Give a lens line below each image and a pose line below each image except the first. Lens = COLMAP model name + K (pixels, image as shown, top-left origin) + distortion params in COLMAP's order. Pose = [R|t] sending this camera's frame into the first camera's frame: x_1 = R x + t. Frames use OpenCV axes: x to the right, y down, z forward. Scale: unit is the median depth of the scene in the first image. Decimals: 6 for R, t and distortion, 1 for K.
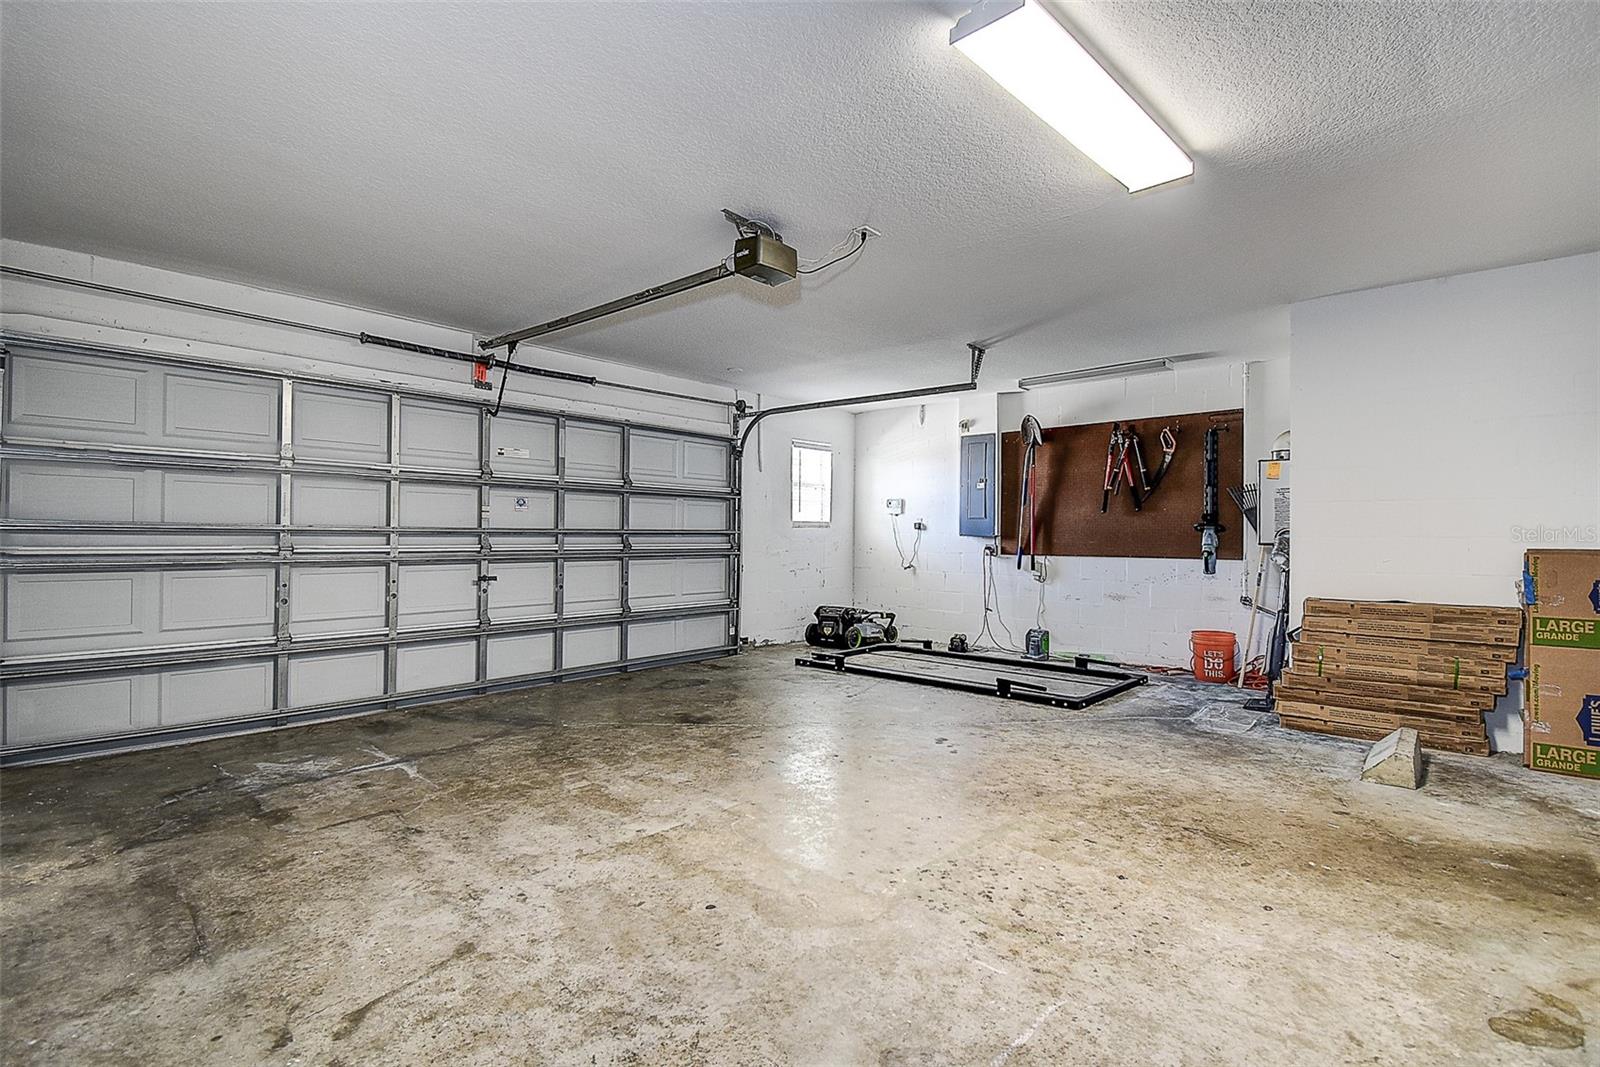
lens RADIAL K [[736.2, 0, 798.7], [0, 736.2, 533.5], [0, 0, 1]] dist [0.021725, -0.014761]
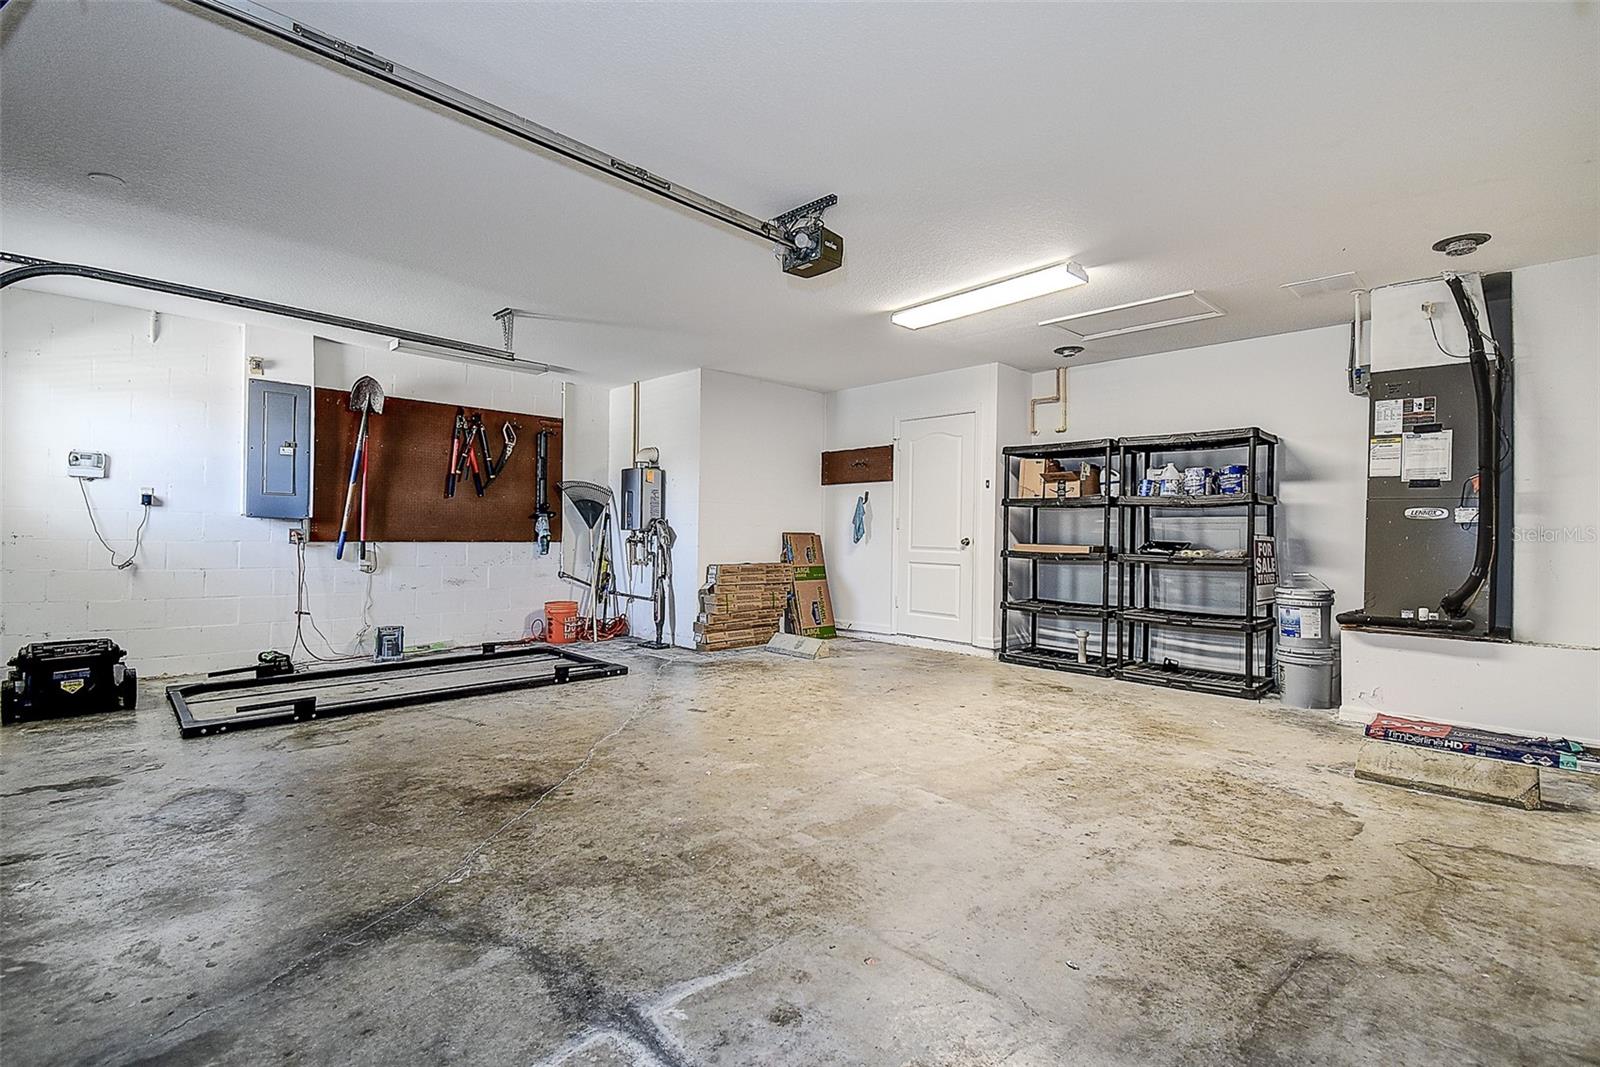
lens RADIAL K [[736.2, 0, 799.9], [0, 736.2, 532.9], [0, 0, 1]] dist [0.021725, -0.014761]
pose [[0.061417, -0.006039, 0.998094, -0.898712], [-0.016754, 0.999835, 0.007081, 0.008585], [-0.997972, -0.017157, 0.061306, 0.801353]]
